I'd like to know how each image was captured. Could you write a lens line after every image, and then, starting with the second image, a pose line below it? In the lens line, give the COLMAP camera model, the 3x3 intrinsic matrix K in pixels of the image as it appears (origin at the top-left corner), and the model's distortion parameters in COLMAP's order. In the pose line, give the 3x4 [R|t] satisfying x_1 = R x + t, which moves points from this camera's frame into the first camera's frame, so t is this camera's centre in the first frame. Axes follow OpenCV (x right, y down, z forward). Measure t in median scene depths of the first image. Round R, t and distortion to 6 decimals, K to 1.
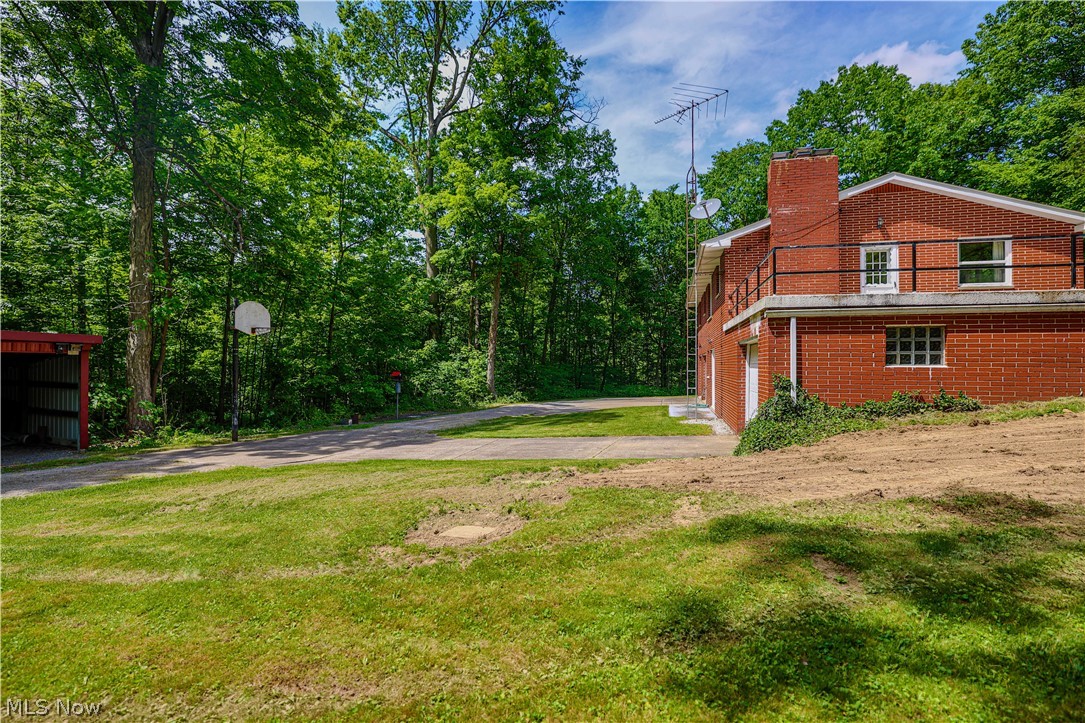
lens RADIAL K [[513.7, 0, 538.9], [0, 513.7, 361.6], [0, 0, 1]] dist [-0.002193, 0.001164]
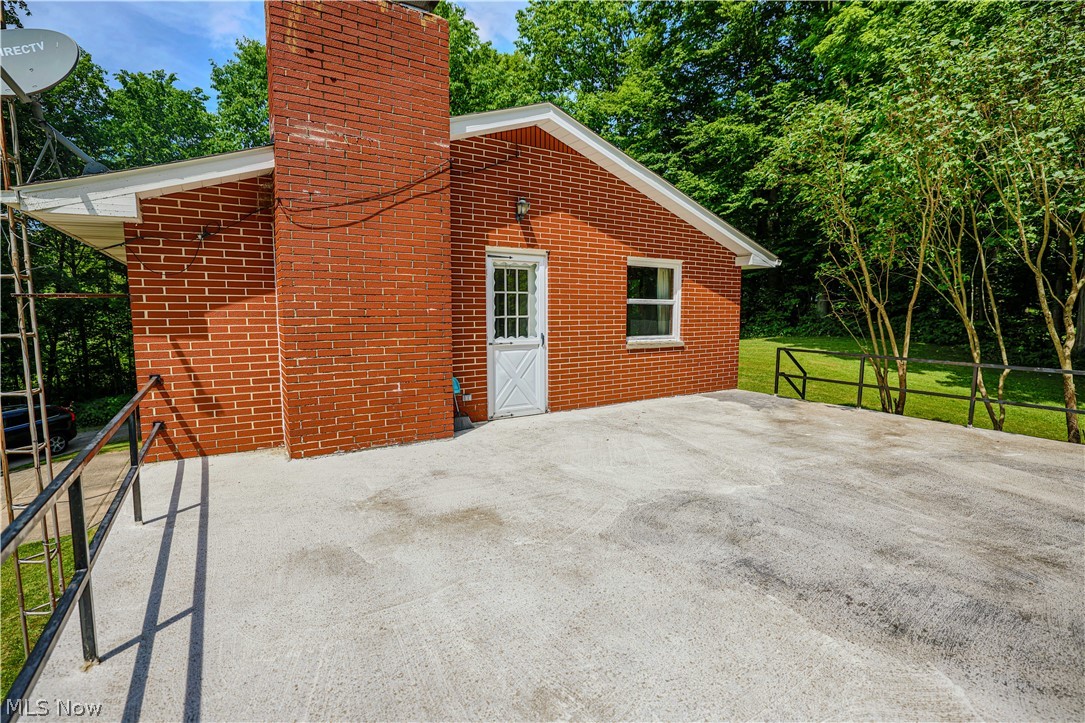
lens RADIAL K [[513.7, 0, 536.6], [0, 513.7, 364.8], [0, 0, 1]] dist [-0.002193, 0.001164]
pose [[0.713514, -0.072169, 0.696914, 0.336631], [-0.014367, 0.992965, 0.117535, -0.184737], [-0.700493, -0.093875, 0.707458, 0.644074]]
